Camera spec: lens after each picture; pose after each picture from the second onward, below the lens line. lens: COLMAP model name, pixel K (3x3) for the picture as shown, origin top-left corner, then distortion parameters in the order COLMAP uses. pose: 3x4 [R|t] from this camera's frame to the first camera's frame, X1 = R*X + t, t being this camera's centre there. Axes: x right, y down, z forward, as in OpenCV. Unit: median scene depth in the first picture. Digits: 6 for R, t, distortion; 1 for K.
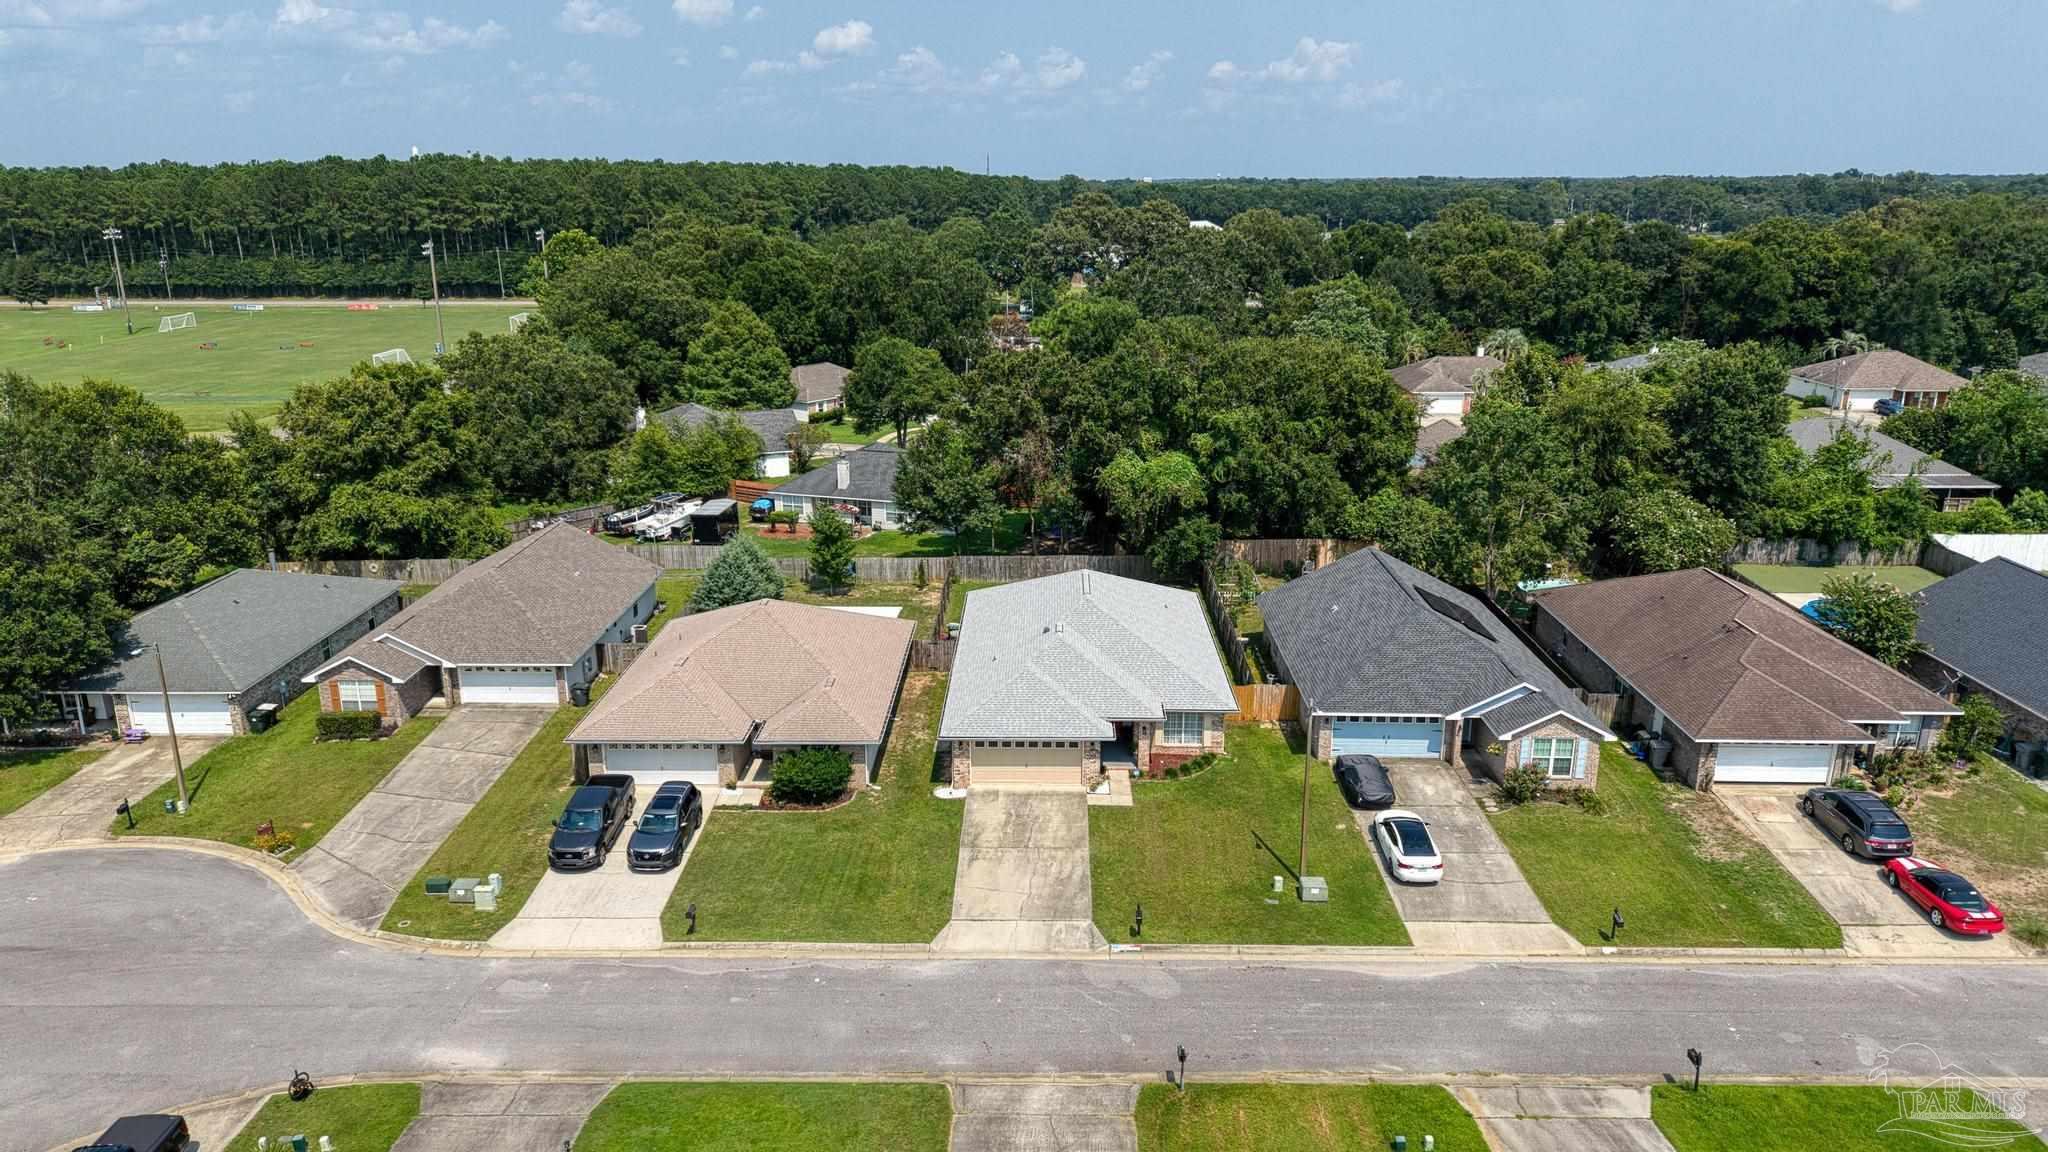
lens RADIAL K [[1387.5, 0, 1024.3], [0, 1387.5, 547.7], [0, 0, 1]] dist [0.060432, -0.078052]
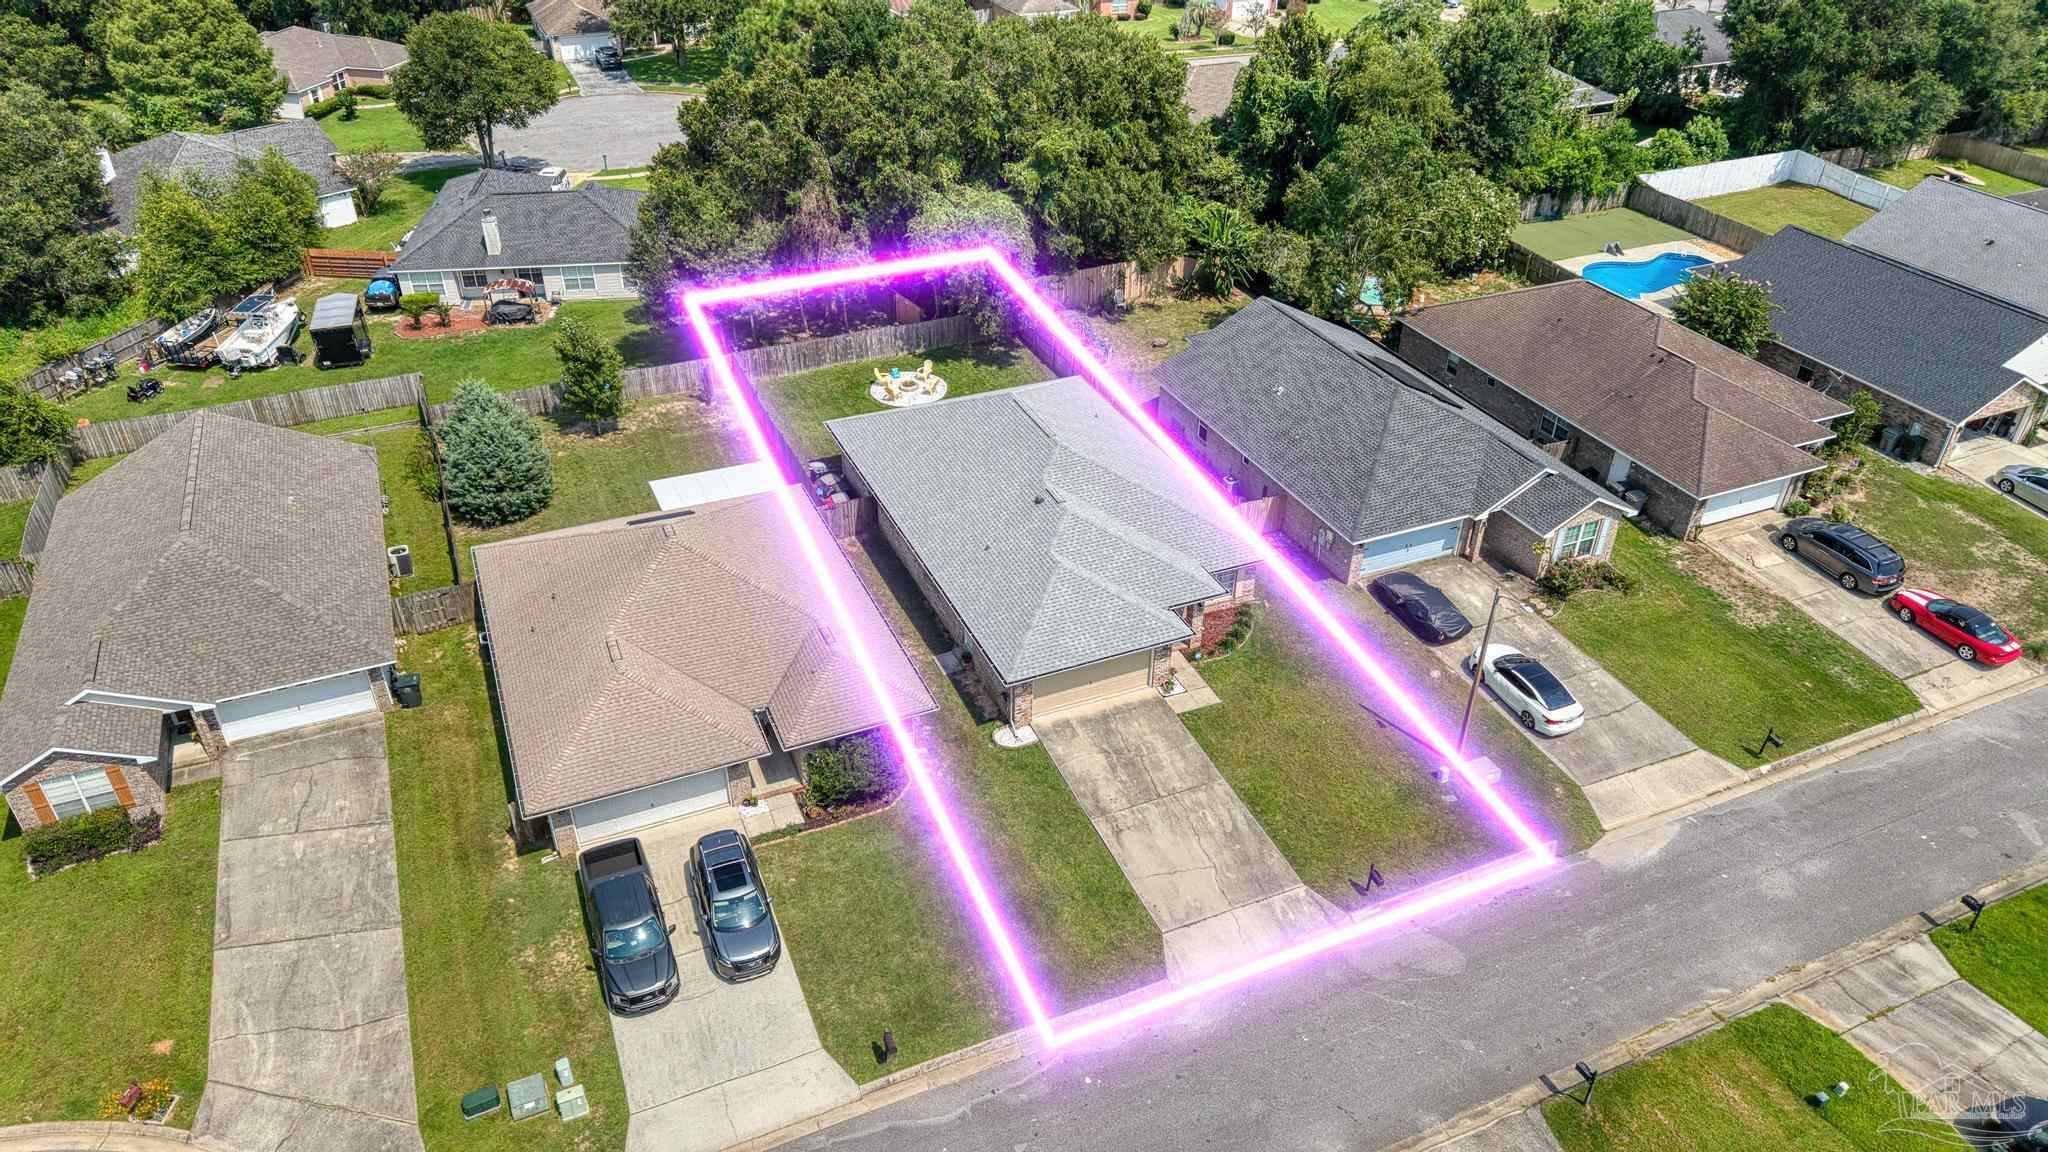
lens RADIAL K [[1365.5, 0, 1024.0], [0, 1365.5, 576.0], [0, 0, 1]] dist [0.034452, -0.038652]
pose [[0.907680, -0.223281, 0.355334, -0.313827], [0.098251, 0.936245, 0.337332, -0.185230], [-0.407999, -0.271278, 0.871748, 0.316349]]
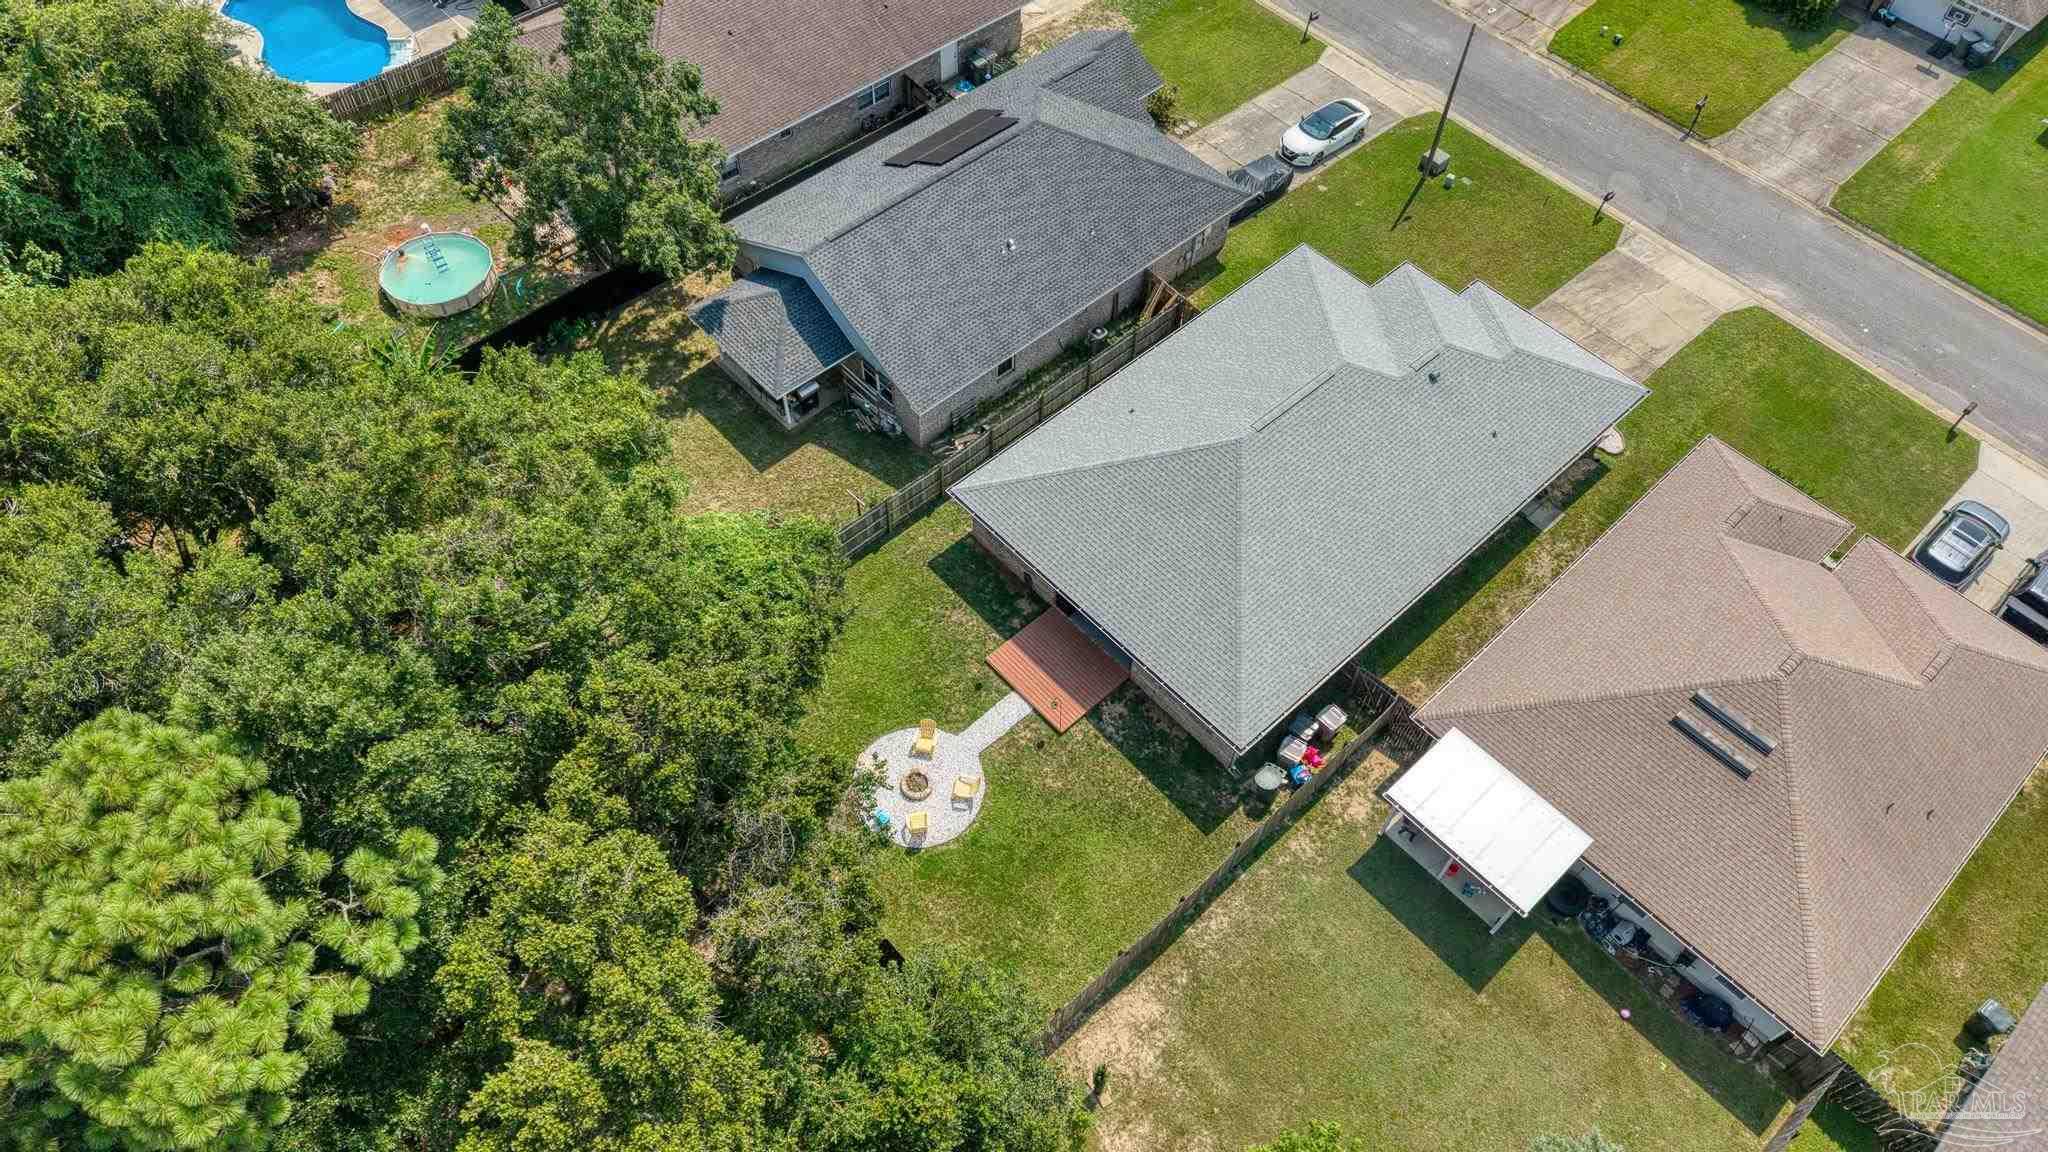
lens RADIAL K [[1365.5, 0, 1024.0], [0, 1365.5, 576.0], [0, 0, 1]] dist [0.034452, -0.038652]
pose [[-0.694612, -0.599396, 0.397791, -0.190819], [0.161748, 0.408673, 0.898234, -0.608605], [-0.700964, 0.688266, -0.186918, 1.467730]]
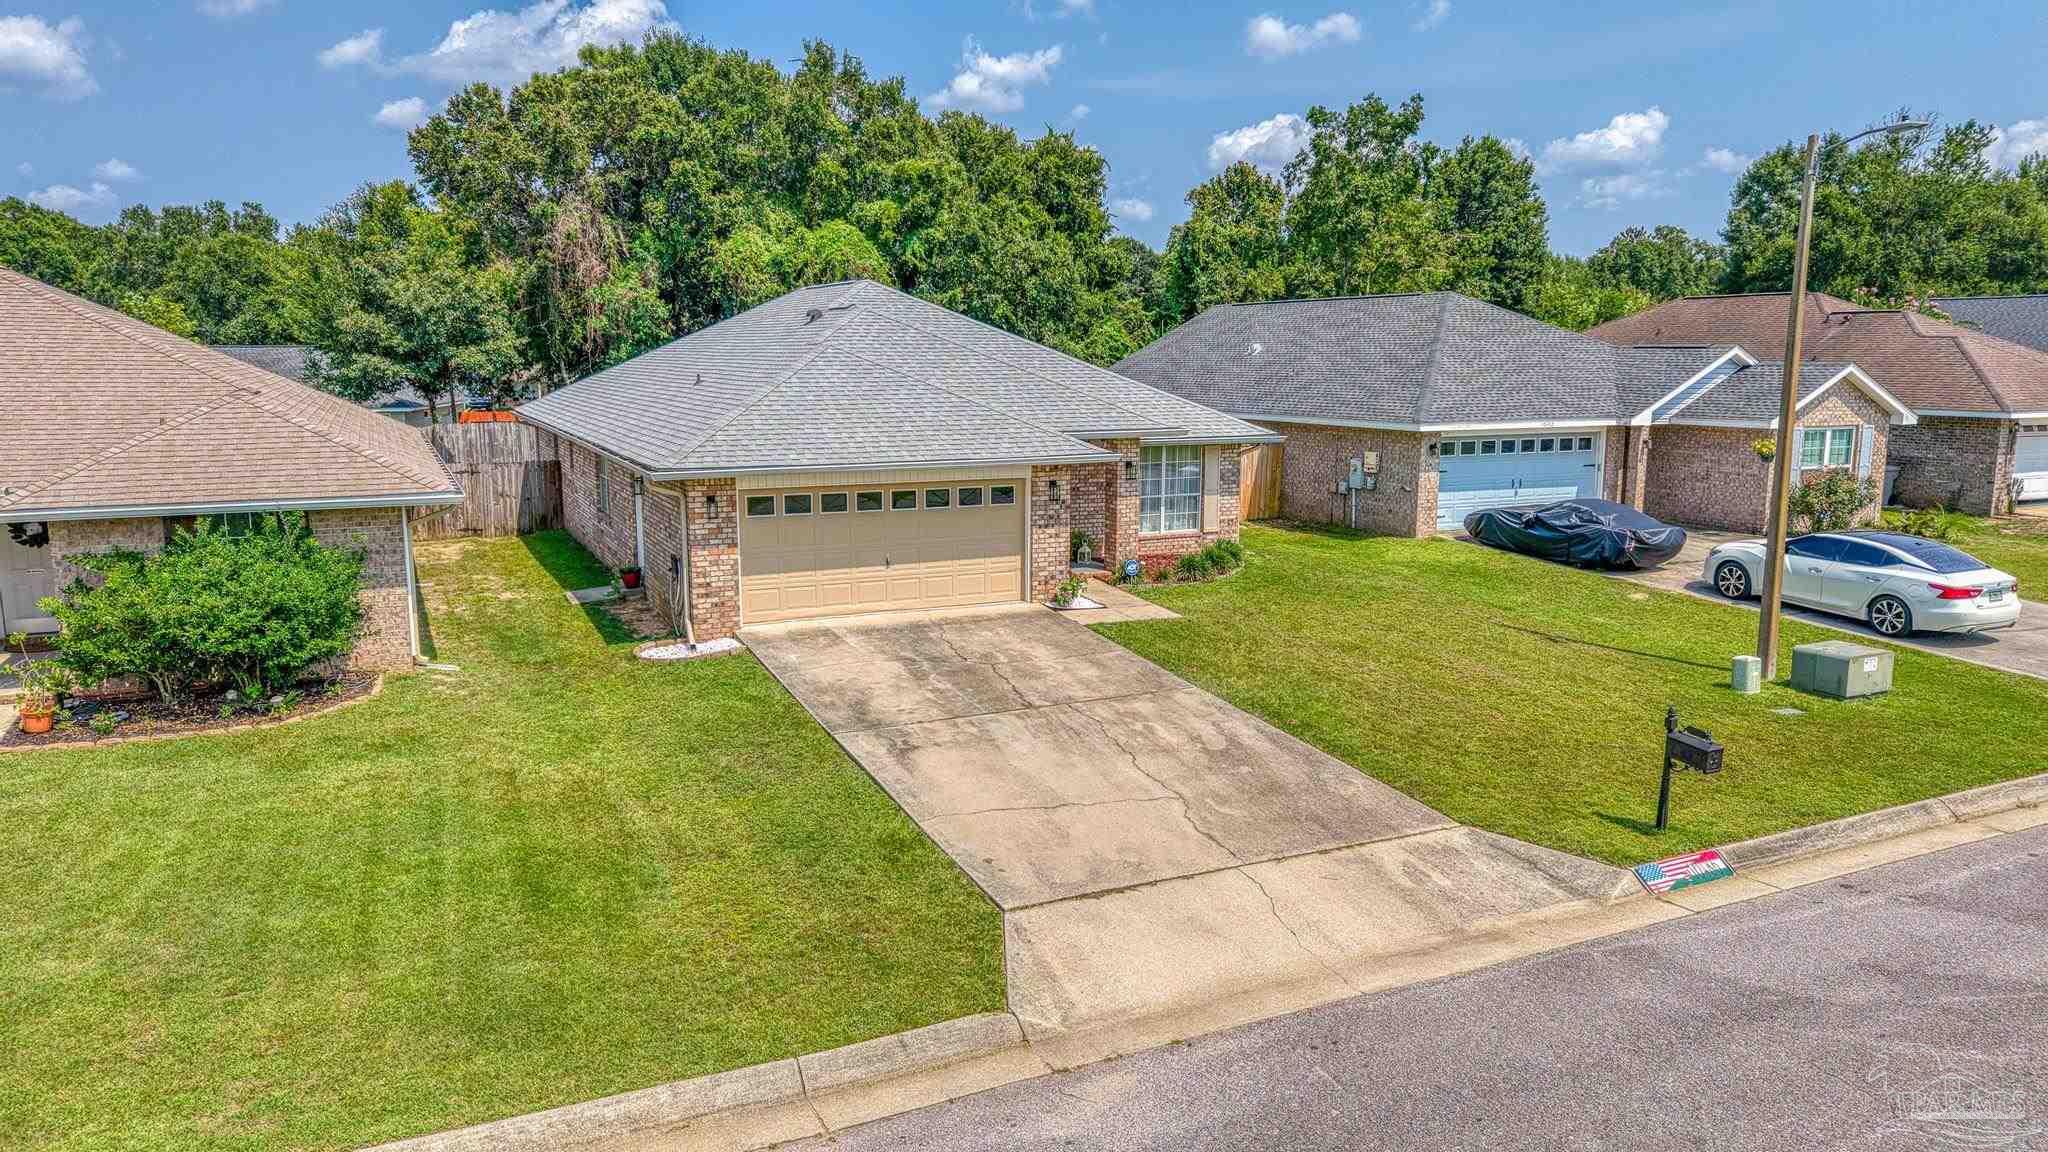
lens RADIAL K [[1365.5, 0, 1024.0], [0, 1365.5, 576.0], [0, 0, 1]] dist [0.034452, -0.038652]
pose [[0.897494, -0.071848, 0.435135, -0.124300], [0.114396, 0.990797, -0.072352, 0.191789], [-0.425932, 0.114713, 0.897453, 0.659178]]
